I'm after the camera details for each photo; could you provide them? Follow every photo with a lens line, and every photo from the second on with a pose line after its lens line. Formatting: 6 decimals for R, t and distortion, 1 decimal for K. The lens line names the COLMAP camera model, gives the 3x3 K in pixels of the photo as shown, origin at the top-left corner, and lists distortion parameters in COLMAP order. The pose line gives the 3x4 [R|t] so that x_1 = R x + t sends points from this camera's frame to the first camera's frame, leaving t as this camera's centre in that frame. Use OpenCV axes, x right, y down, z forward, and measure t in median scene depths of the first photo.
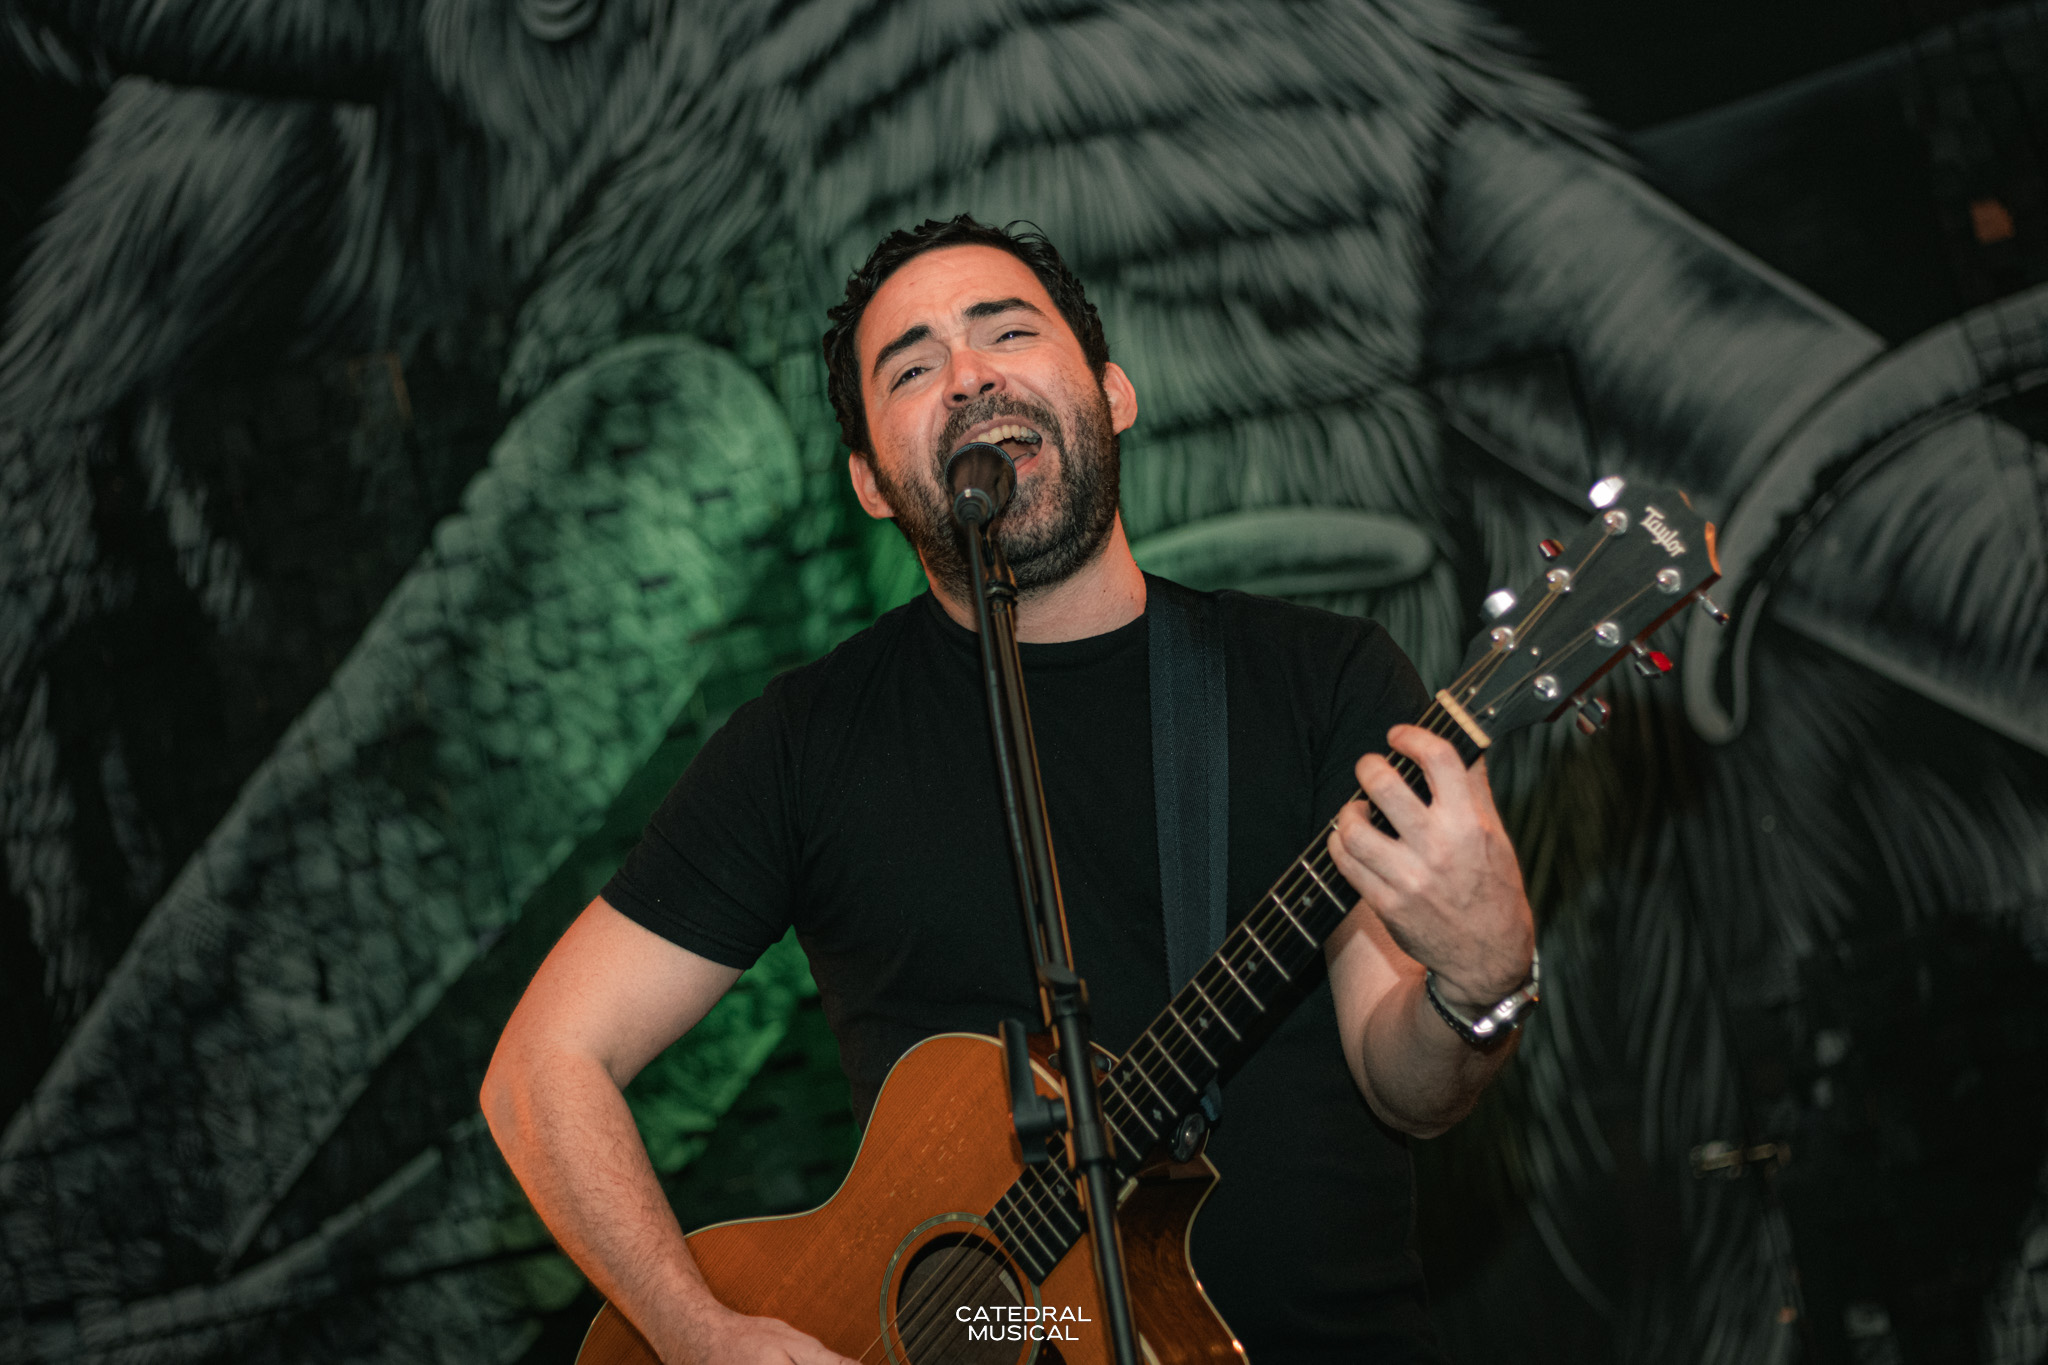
lens RADIAL K [[4843.6, 0, 1024.0], [0, 4843.6, 682.5], [0, 0, 1]] dist [-0.013414, 0.280291]
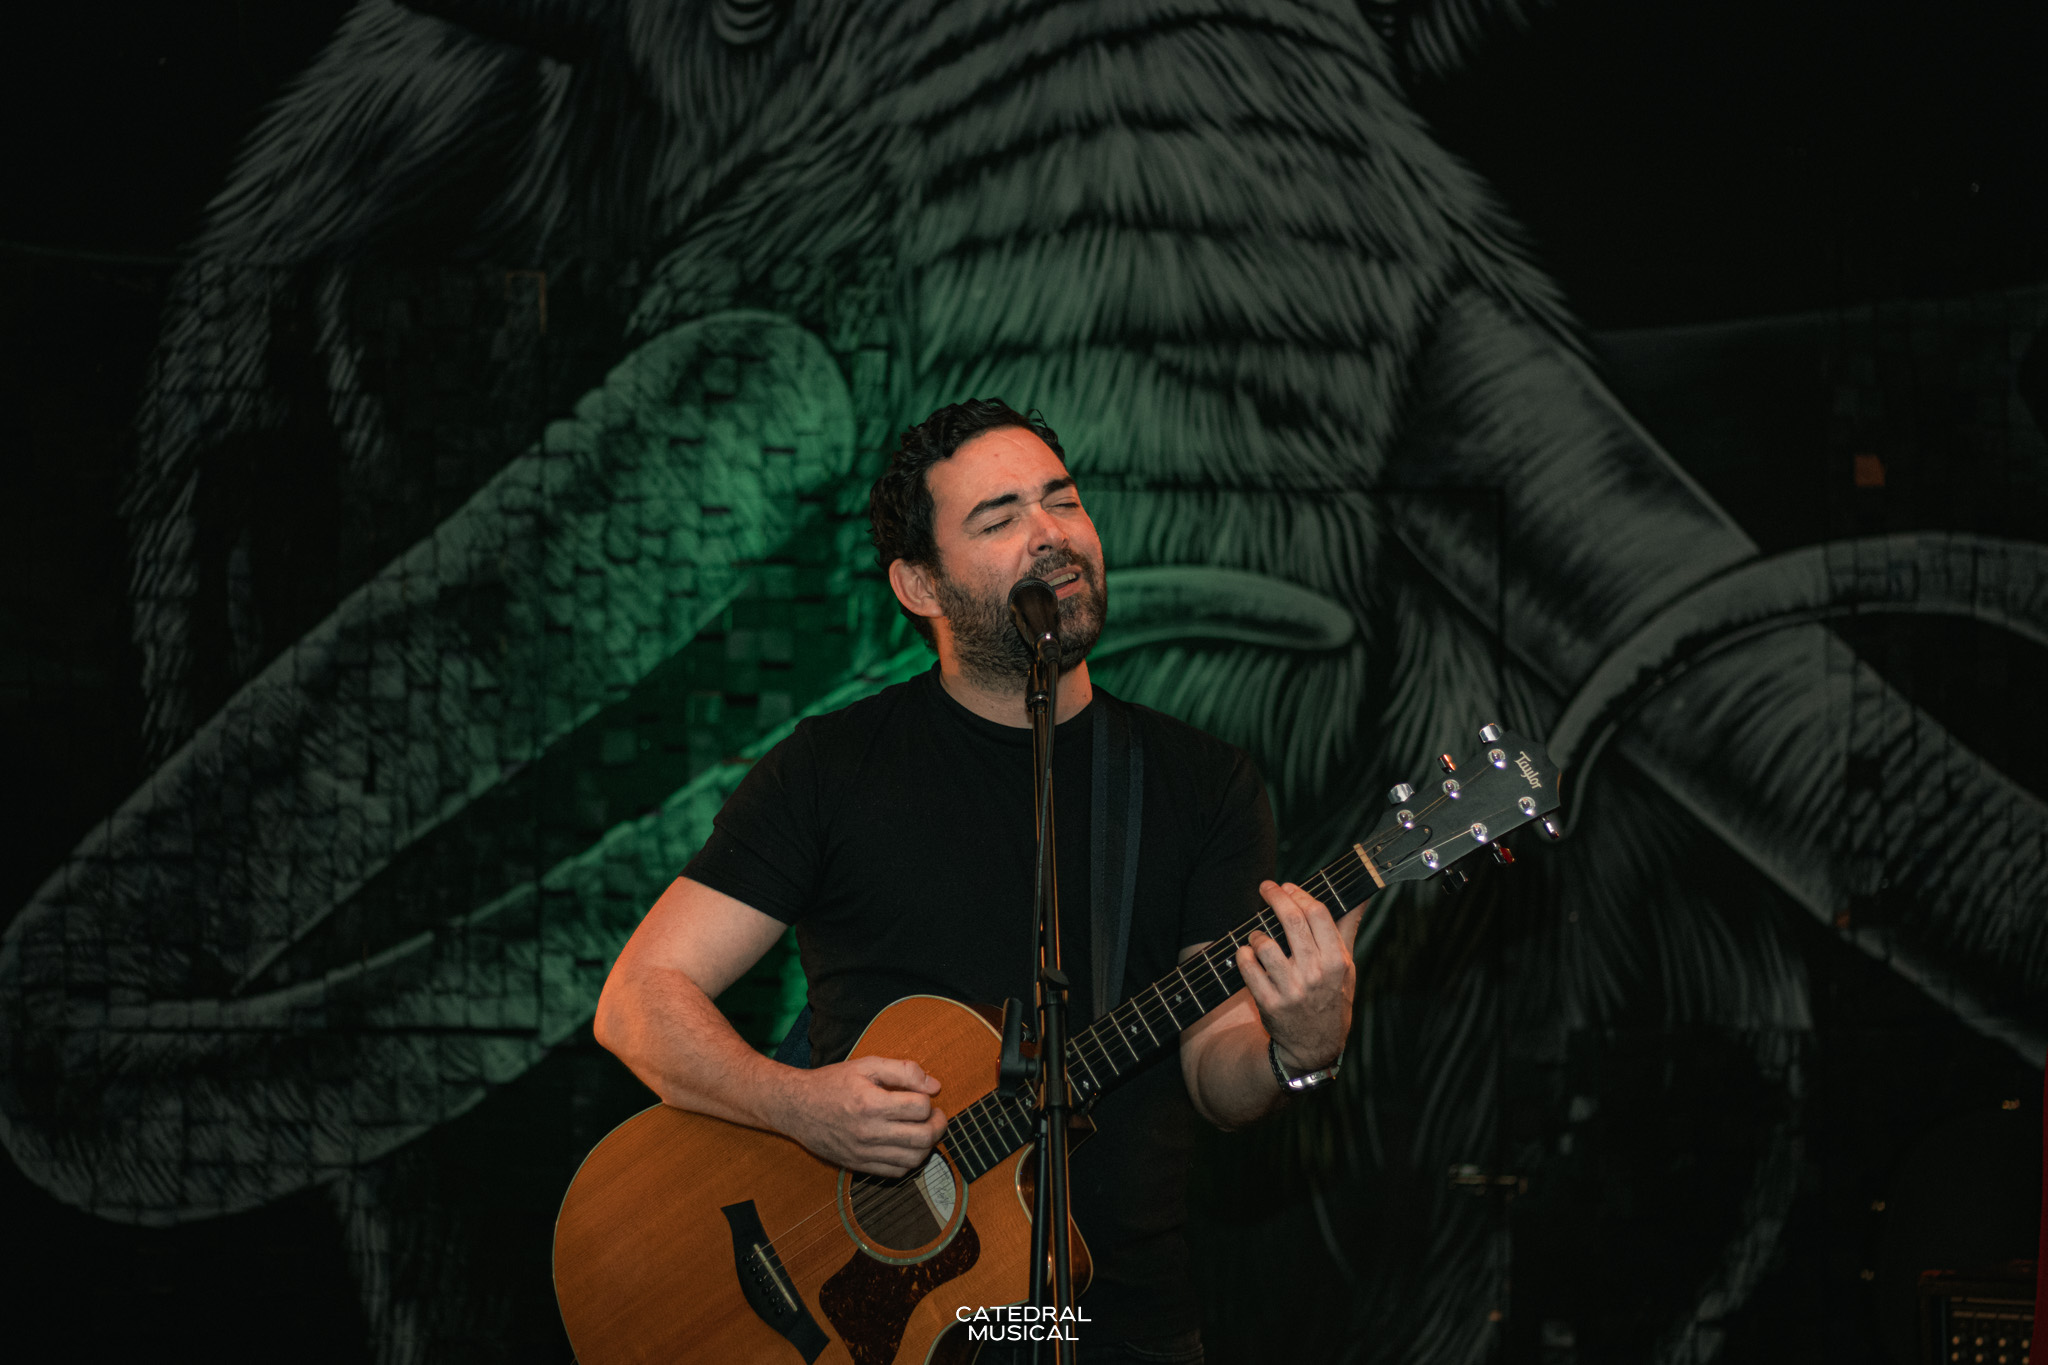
lens RADIAL K [[4843.6, 0, 1024.0], [0, 4843.6, 682.5], [0, 0, 1]] dist [-0.013414, 0.280291]
pose [[0.974096, 0.224867, 0.023913, -0.021230], [-0.225506, 0.973822, 0.028582, -0.030723], [-0.016860, -0.033234, 0.999305, -0.197473]]
